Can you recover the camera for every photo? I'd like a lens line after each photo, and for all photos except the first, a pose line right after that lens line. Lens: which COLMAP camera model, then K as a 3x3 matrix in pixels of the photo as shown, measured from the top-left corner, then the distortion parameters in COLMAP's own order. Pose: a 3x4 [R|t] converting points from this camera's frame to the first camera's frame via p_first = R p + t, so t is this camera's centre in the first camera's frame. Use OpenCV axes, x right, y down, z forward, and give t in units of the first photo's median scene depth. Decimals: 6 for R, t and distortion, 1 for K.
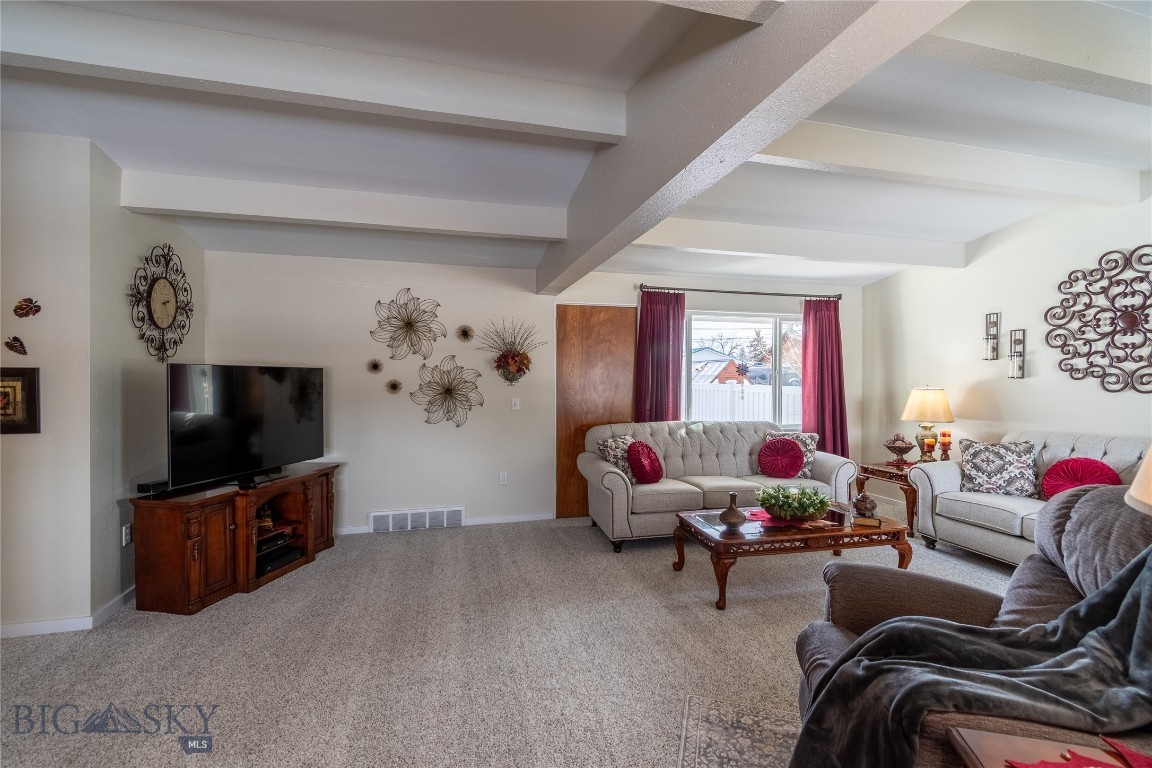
lens RADIAL K [[517.1, 0, 572.0], [0, 517.1, 386.6], [0, 0, 1]] dist [0.001774, -0.000535]
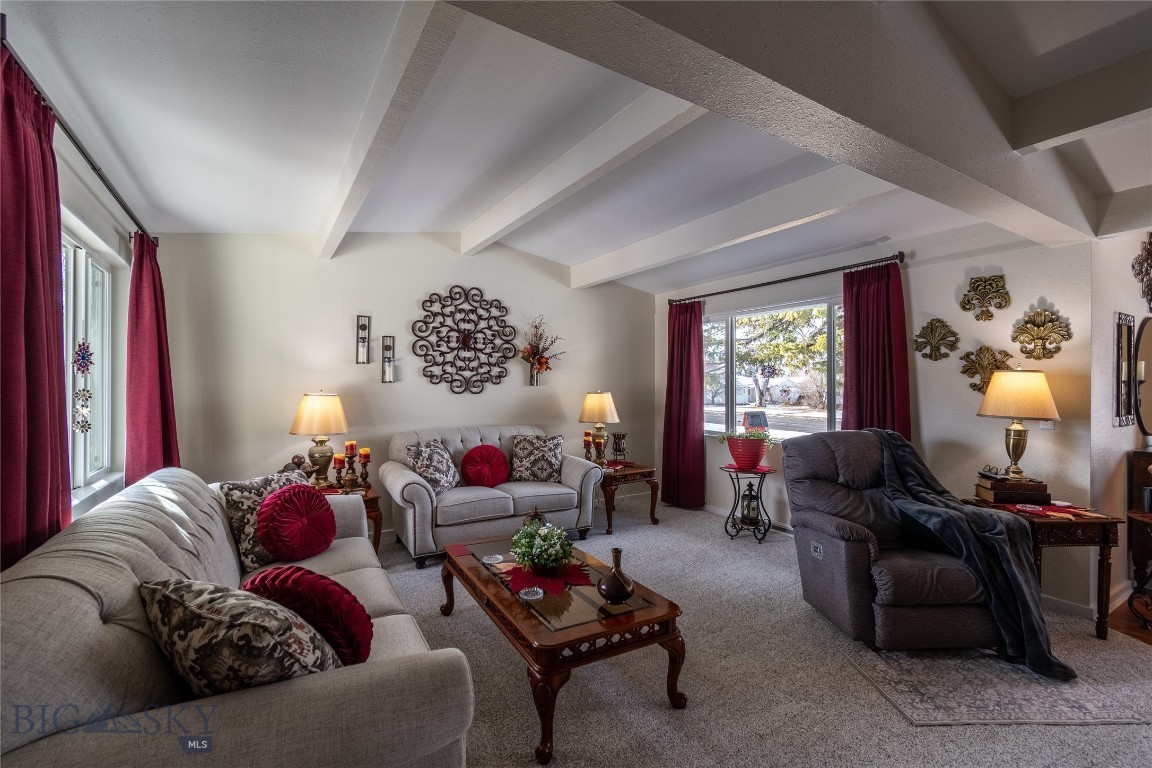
lens RADIAL K [[517.1, 0, 574.1], [0, 517.1, 385.4], [0, 0, 1]] dist [0.001774, -0.000535]
pose [[-0.294588, 0.001882, 0.955623, -0.273432], [0.013082, 0.999912, 0.002063, -0.008909], [-0.955535, 0.013109, -0.294587, 1.052453]]
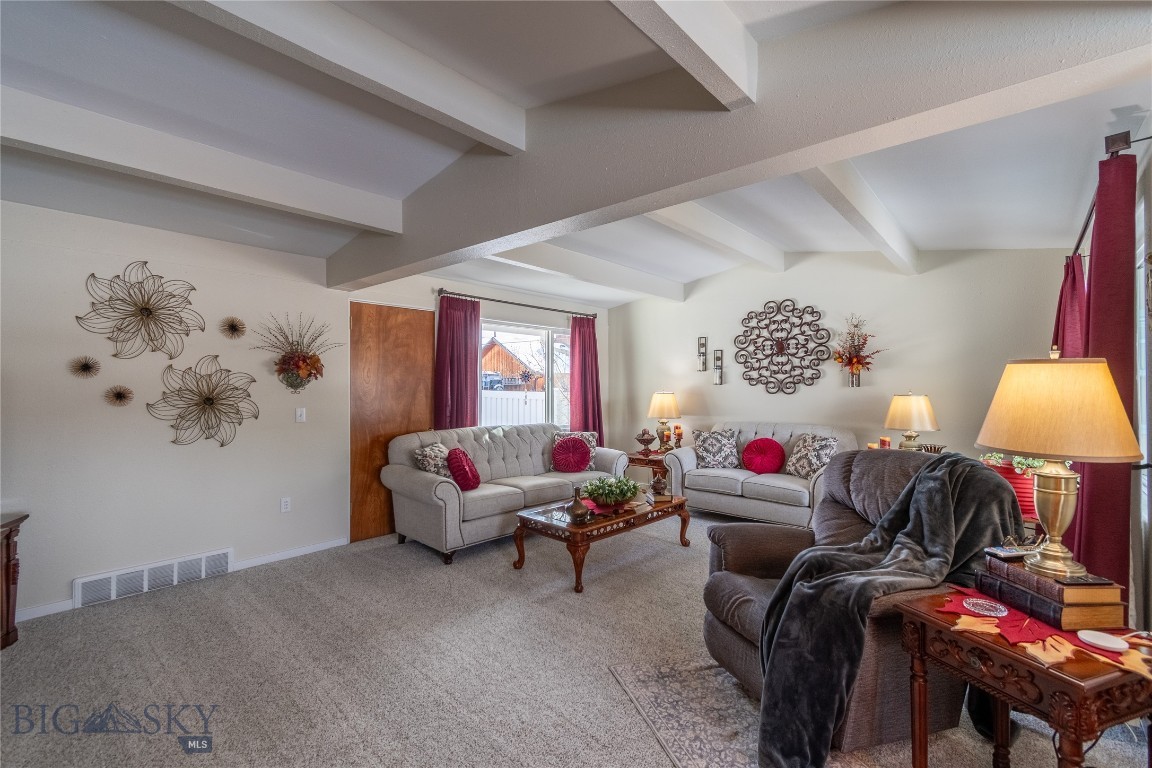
lens RADIAL K [[517.1, 0, 580.1], [0, 517.1, 387.0], [0, 0, 1]] dist [0.001774, -0.000535]
pose [[0.827587, -0.002244, 0.561333, -0.260206], [0.008592, 0.999925, -0.008671, -0.000870], [-0.561272, 0.011999, 0.827545, 0.057748]]
